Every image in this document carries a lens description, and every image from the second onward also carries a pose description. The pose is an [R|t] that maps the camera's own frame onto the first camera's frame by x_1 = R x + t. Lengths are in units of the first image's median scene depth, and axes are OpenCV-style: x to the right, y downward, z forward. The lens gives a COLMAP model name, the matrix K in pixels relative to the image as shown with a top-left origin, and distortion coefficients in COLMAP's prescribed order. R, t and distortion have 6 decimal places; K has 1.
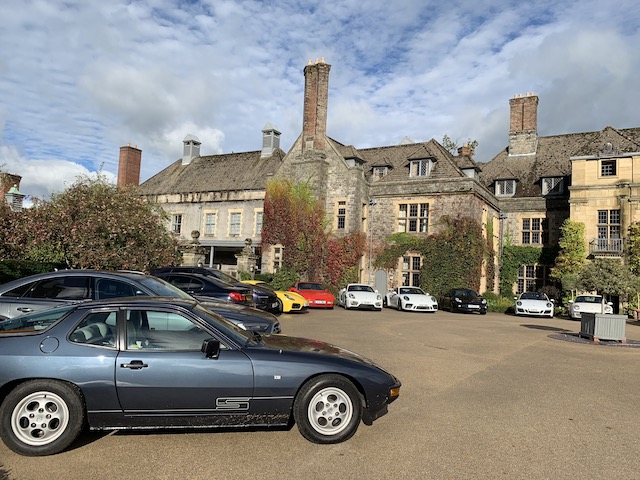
lens RADIAL K [[488.0, 0, 320.8], [0, 488.0, 238.6], [0, 0, 1]] dist [0.035844, -0.045916]
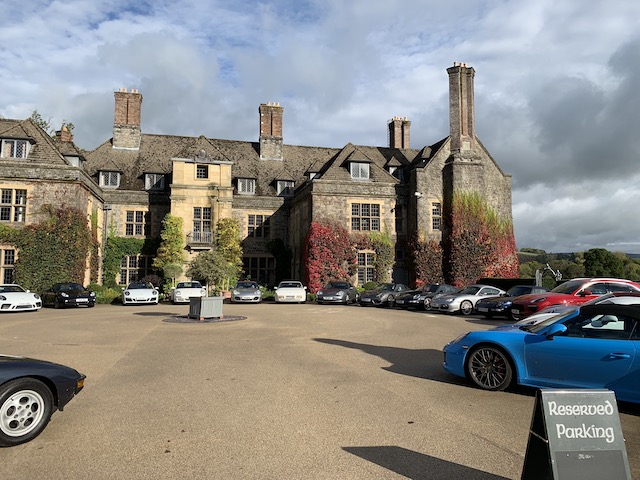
lens RADIAL K [[488.0, 0, 331.4], [0, 488.0, 240.1], [0, 0, 1]] dist [0.035844, -0.045916]
pose [[0.690531, 0.001361, 0.723302, -0.045454], [-0.020664, 0.999627, 0.017846, -0.007989], [-0.723008, -0.027270, 0.690301, -0.030868]]
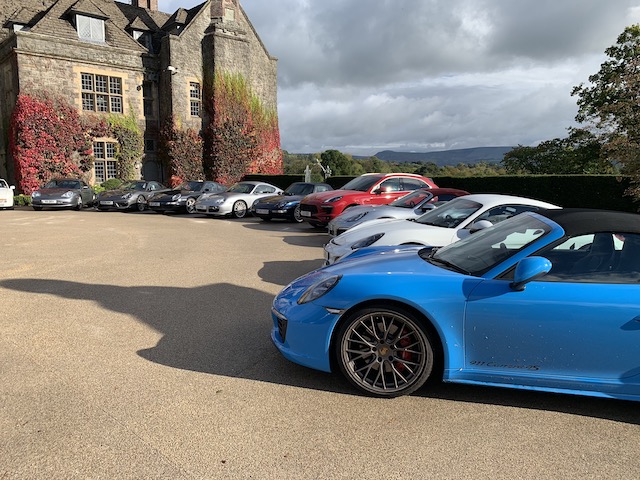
lens RADIAL K [[488.0, 0, 311.7], [0, 488.0, 233.9], [0, 0, 1]] dist [0.035844, -0.045916]
pose [[0.297511, -0.165370, 0.940287, 0.087278], [-0.060778, 0.979606, 0.191516, 0.011916], [-0.952782, -0.114127, 0.281393, 0.074054]]
